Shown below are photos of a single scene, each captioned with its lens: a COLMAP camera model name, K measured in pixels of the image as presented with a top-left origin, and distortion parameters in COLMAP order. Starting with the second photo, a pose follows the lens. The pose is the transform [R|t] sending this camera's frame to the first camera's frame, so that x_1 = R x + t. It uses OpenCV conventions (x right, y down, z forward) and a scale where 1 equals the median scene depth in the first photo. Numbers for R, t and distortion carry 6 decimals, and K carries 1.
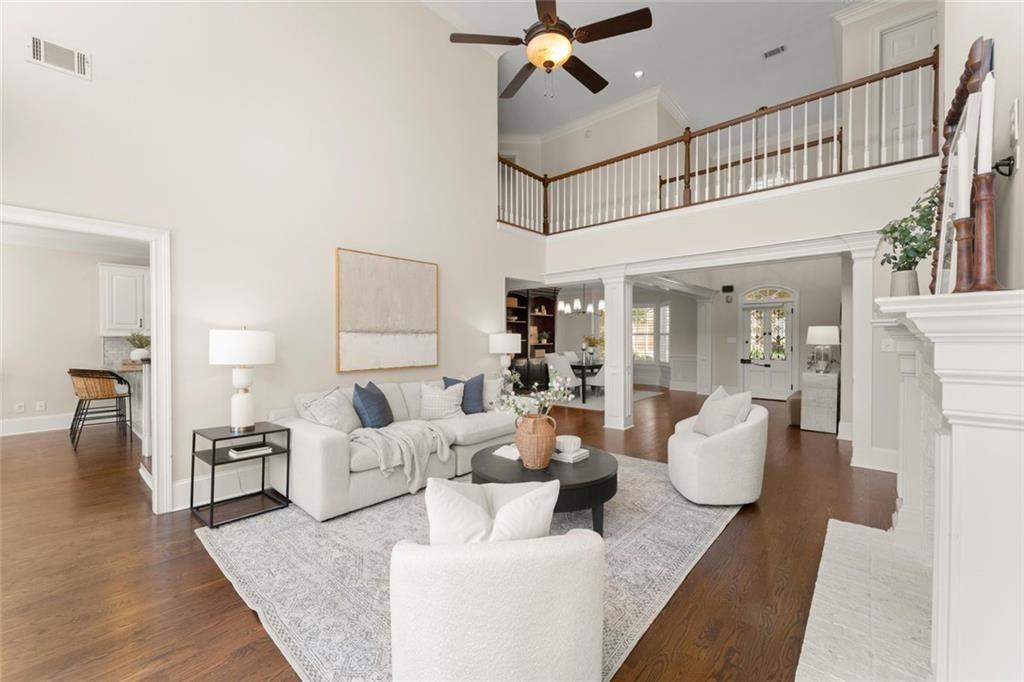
lens RADIAL K [[408.2, 0, 511.3], [0, 408.2, 340.7], [0, 0, 1]] dist [-0.000317, -0.000306]
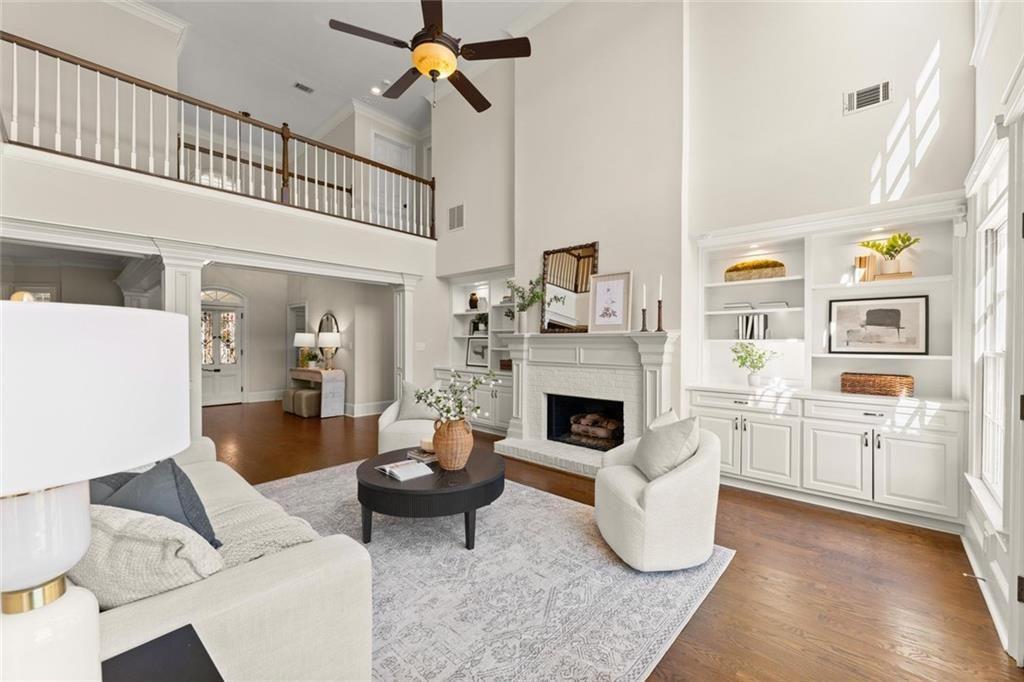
lens RADIAL K [[408.2, 0, 511.0], [0, 408.2, 343.7], [0, 0, 1]] dist [-0.000317, -0.000306]
pose [[0.020151, -0.003357, 0.999791, -0.493460], [0.007743, 0.999965, 0.003202, -0.000584], [-0.999767, 0.007677, 0.020176, 0.426134]]
